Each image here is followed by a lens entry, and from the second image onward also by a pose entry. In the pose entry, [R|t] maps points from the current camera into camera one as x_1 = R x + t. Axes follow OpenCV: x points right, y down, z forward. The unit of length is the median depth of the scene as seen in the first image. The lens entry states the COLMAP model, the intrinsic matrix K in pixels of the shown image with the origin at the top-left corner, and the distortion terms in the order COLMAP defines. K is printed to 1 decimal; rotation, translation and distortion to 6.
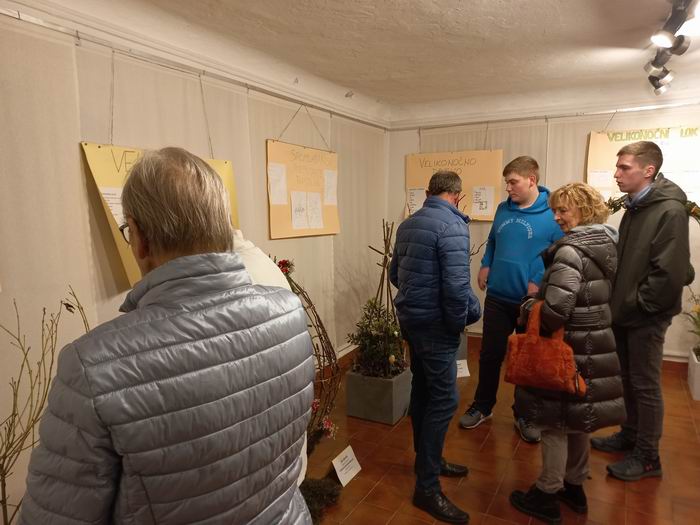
lens RADIAL K [[511.1, 0, 350.3], [0, 511.1, 263.2], [0, 0, 1]] dist [0.021919, 0.008735]
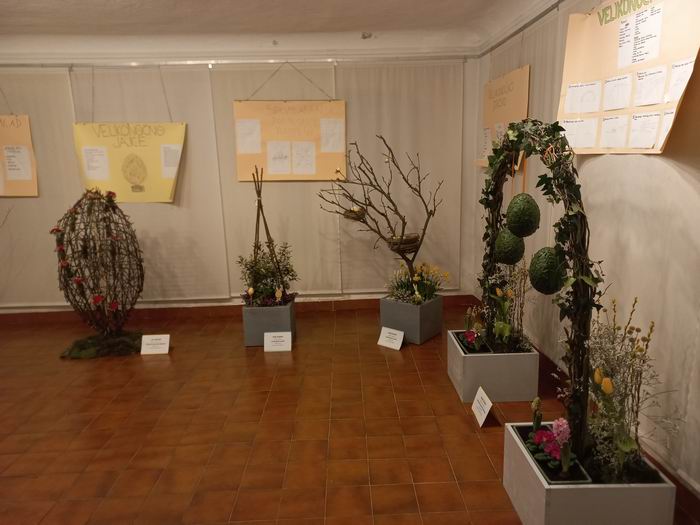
lens RADIAL K [[511.1, 0, 355.3], [0, 511.1, 251.6], [0, 0, 1]] dist [0.021919, 0.008735]
pose [[0.500219, 0.149018, -0.852980, 0.930522], [-0.075981, 0.988834, 0.128195, -0.051544], [0.862559, 0.000684, 0.505956, 0.522754]]
